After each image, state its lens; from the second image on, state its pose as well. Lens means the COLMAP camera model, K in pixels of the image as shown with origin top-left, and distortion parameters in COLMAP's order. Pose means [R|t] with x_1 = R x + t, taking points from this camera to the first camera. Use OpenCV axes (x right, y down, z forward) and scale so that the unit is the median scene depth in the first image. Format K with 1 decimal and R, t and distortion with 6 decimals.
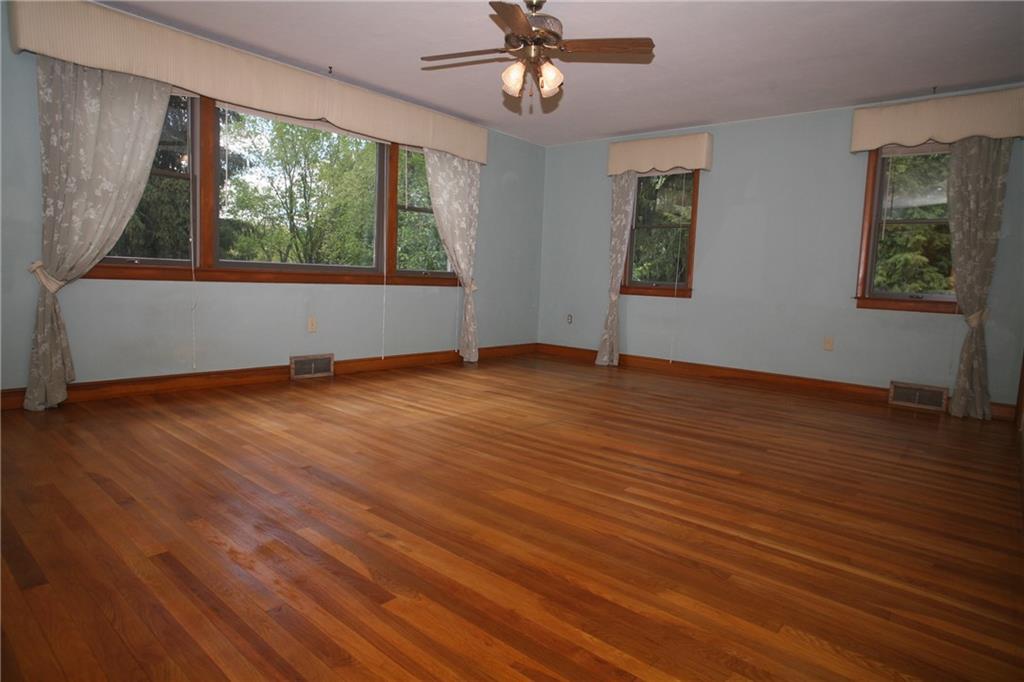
lens RADIAL K [[586.8, 0, 517.1], [0, 586.8, 338.4], [0, 0, 1]] dist [-0.072152, 0.048078]
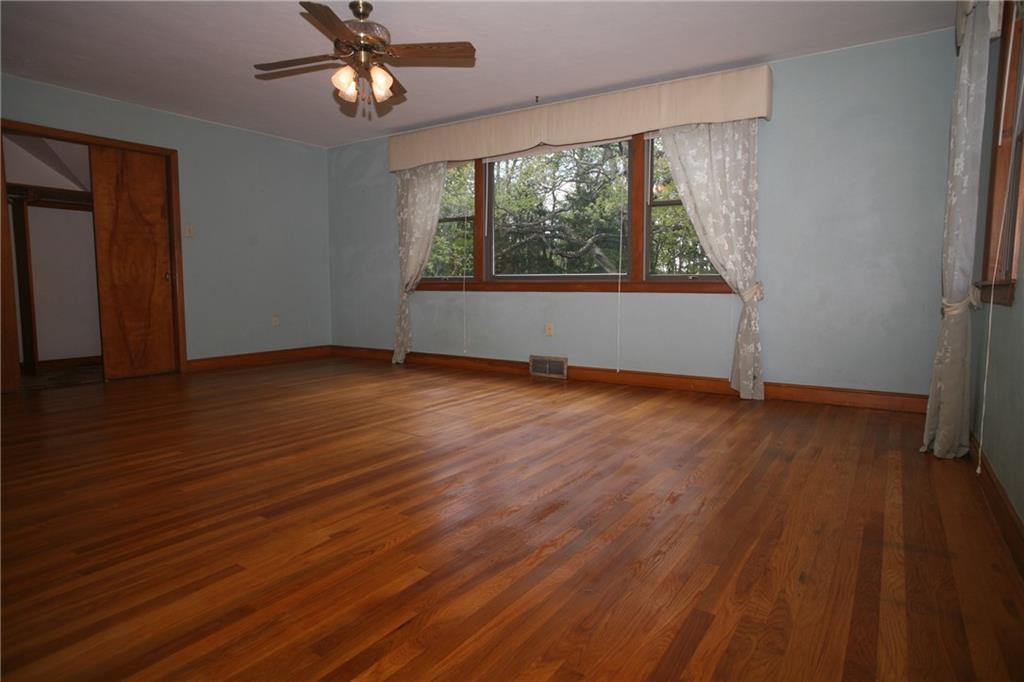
lens RADIAL K [[586.8, 0, 517.1], [0, 586.8, 338.4], [0, 0, 1]] dist [-0.072152, 0.048078]
pose [[0.132296, 0.047078, -0.990092, 0.755495], [-0.095844, 0.994798, 0.034495, -0.039060], [0.986566, 0.090331, 0.136120, 0.802109]]
